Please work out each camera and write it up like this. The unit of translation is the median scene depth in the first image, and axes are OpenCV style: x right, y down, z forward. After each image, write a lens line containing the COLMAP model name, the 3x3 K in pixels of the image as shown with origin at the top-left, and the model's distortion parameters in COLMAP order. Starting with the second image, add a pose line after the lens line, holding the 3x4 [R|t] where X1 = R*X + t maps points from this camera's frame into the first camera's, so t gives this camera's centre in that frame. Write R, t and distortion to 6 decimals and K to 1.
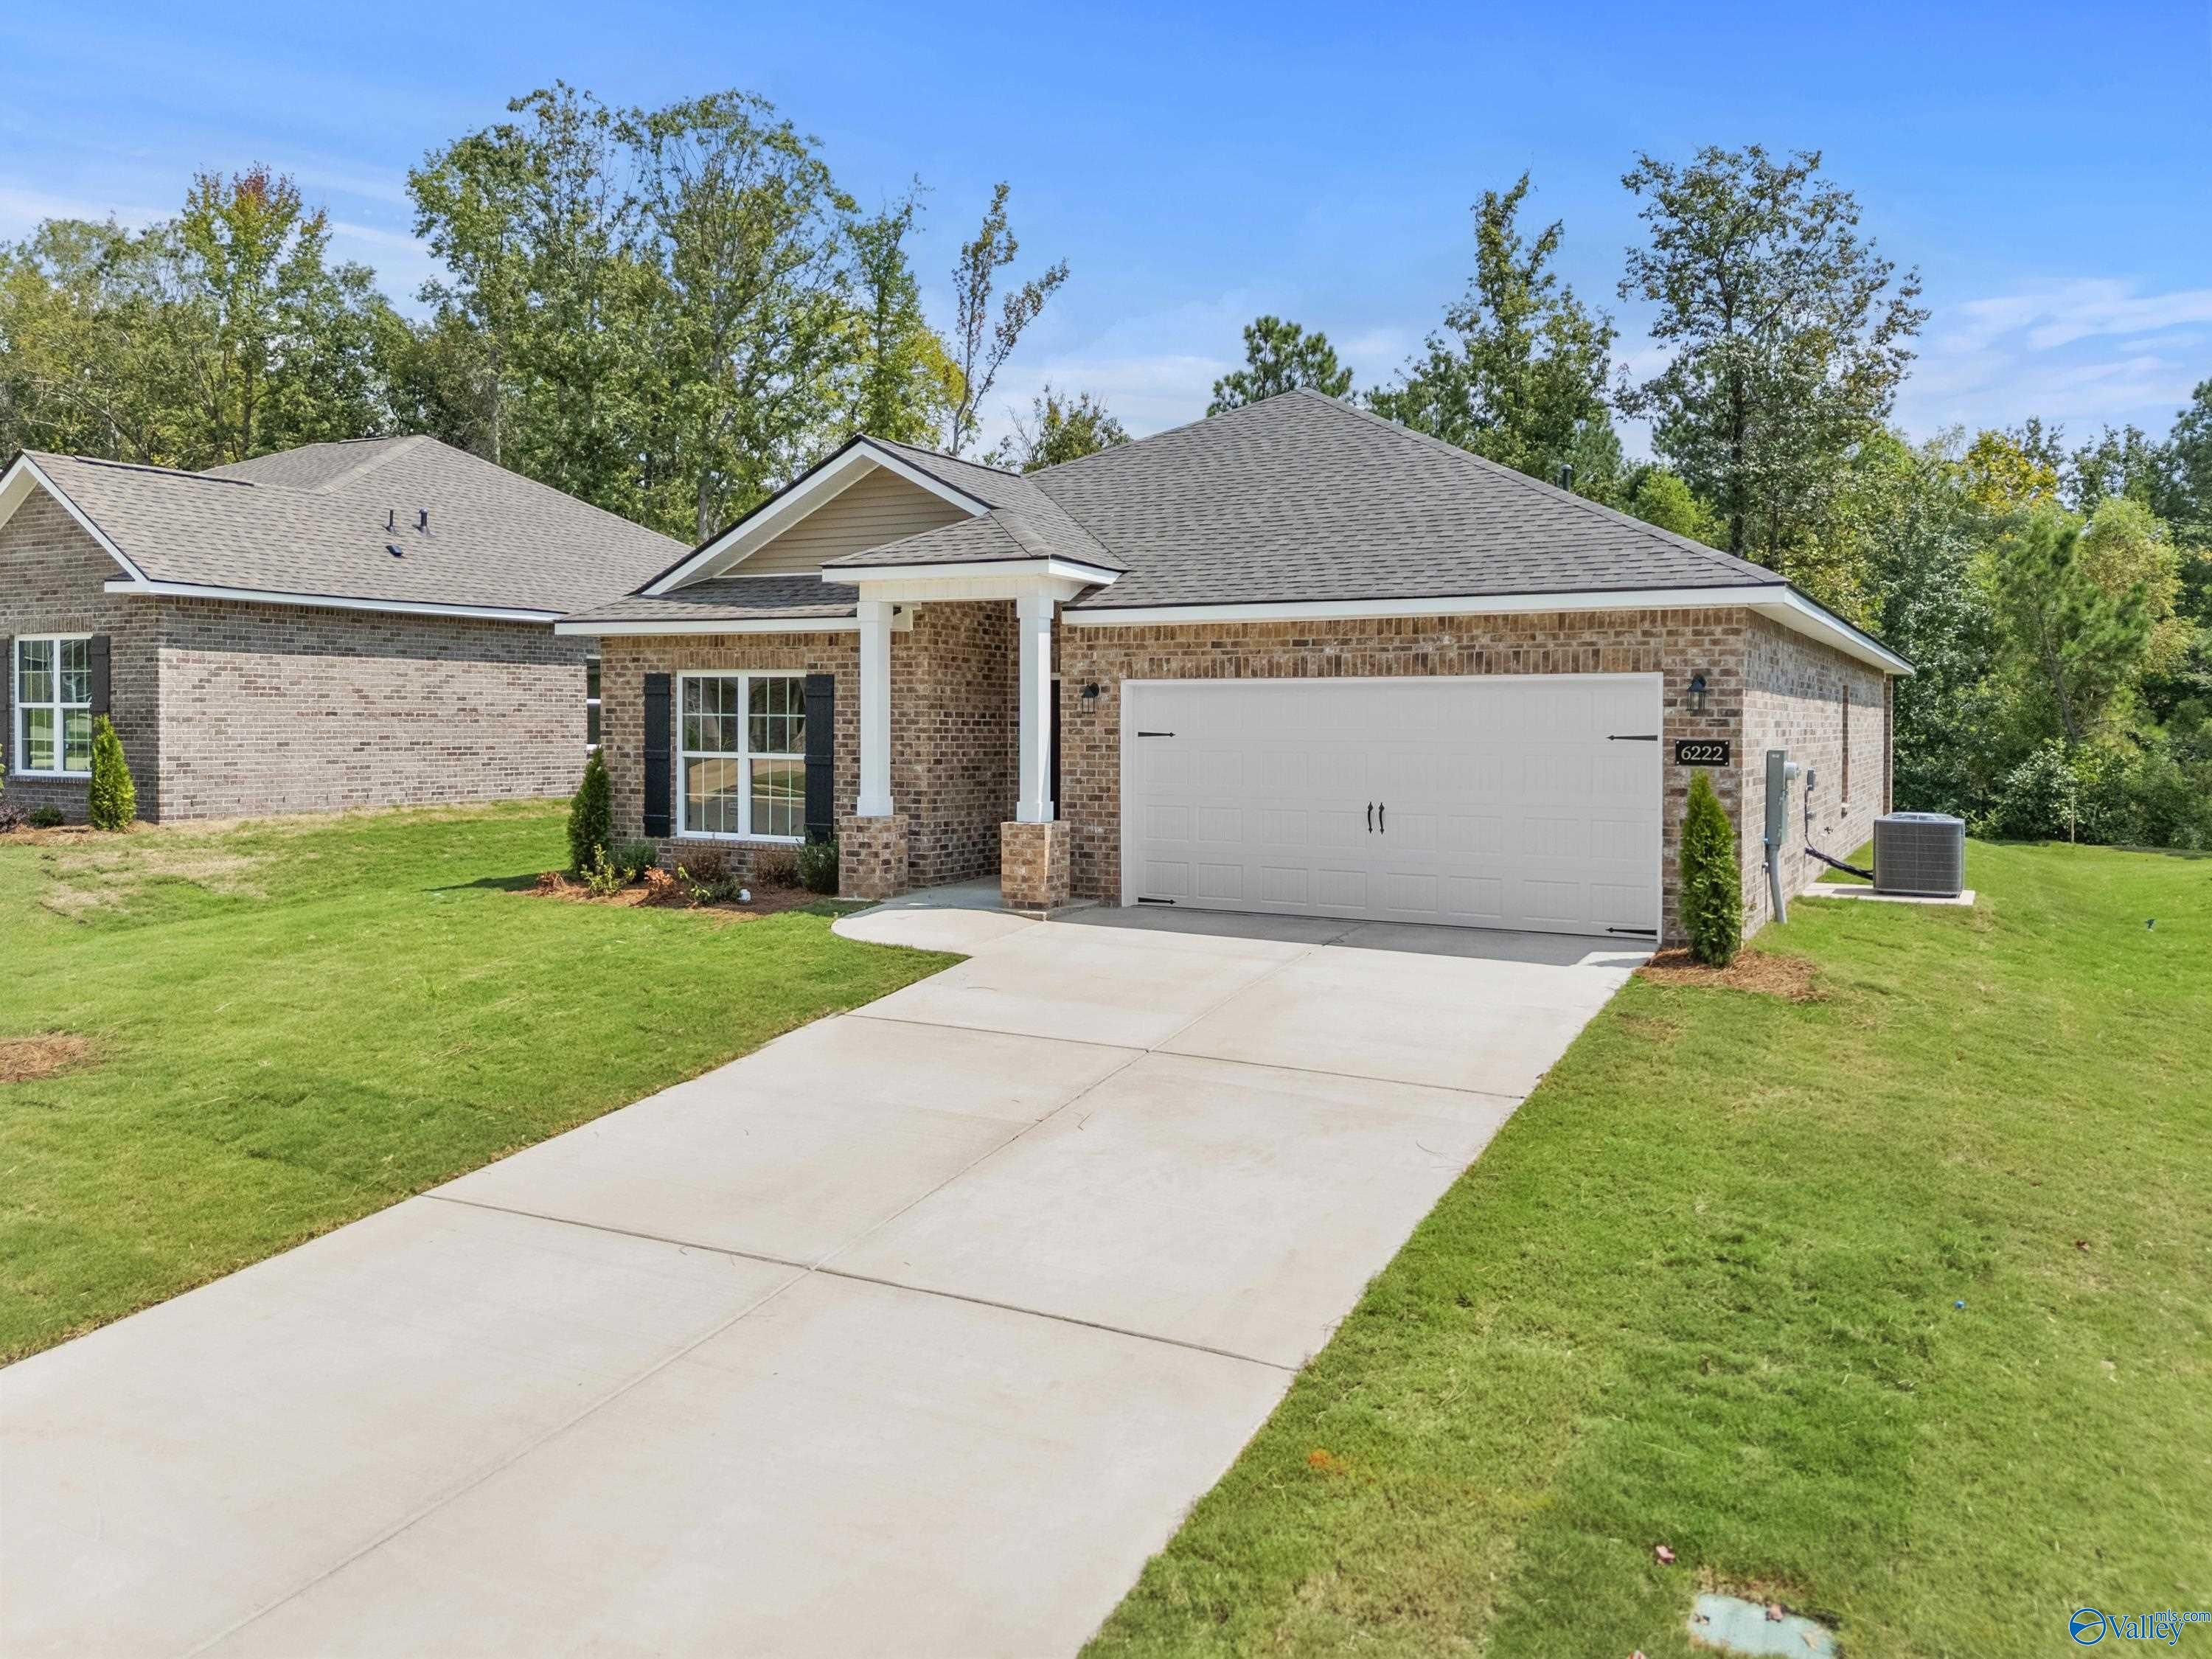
lens RADIAL K [[1568.1, 0, 1106.0], [0, 1568.1, 829.5], [0, 0, 1]] dist [0.234754, -0.312699]
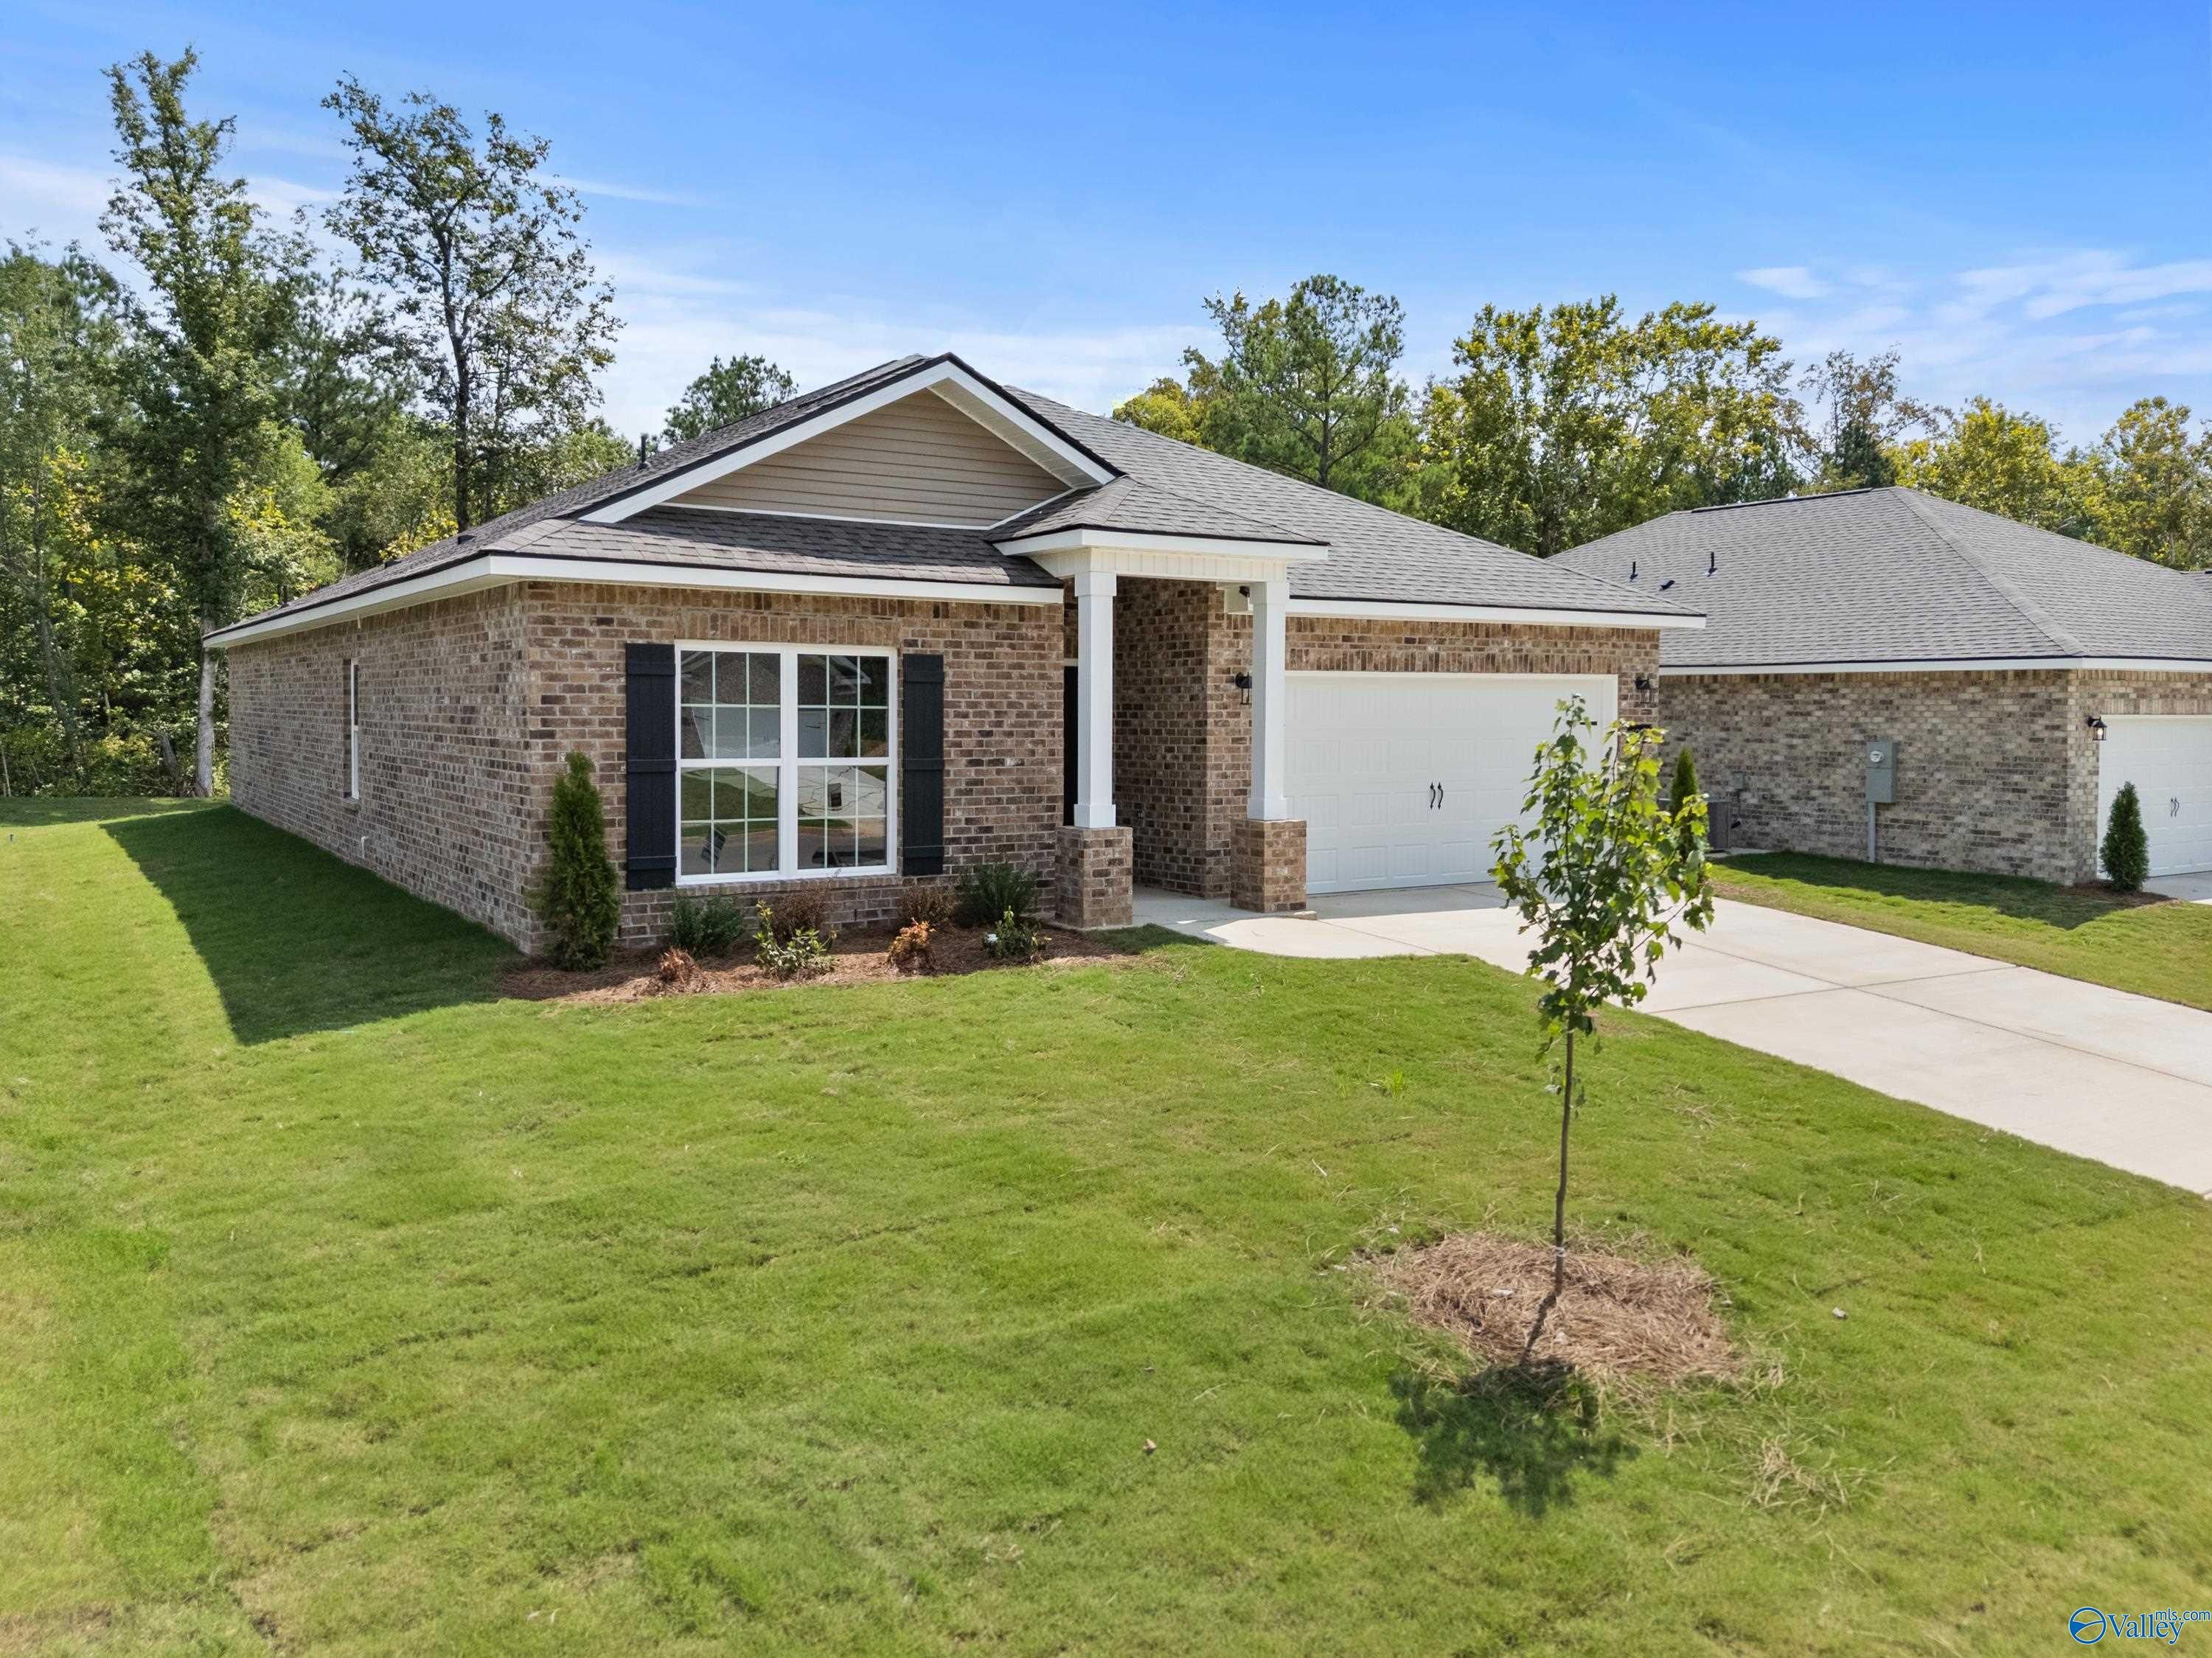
lens RADIAL K [[1568.0, 0, 1106.0], [0, 1568.0, 829.0], [0, 0, 1]] dist [0.234754, -0.312699]
pose [[0.513720, -0.070489, 0.855058, -0.831382], [0.055642, 0.997258, 0.048783, -0.046675], [-0.856152, 0.022516, 0.516233, 0.541941]]
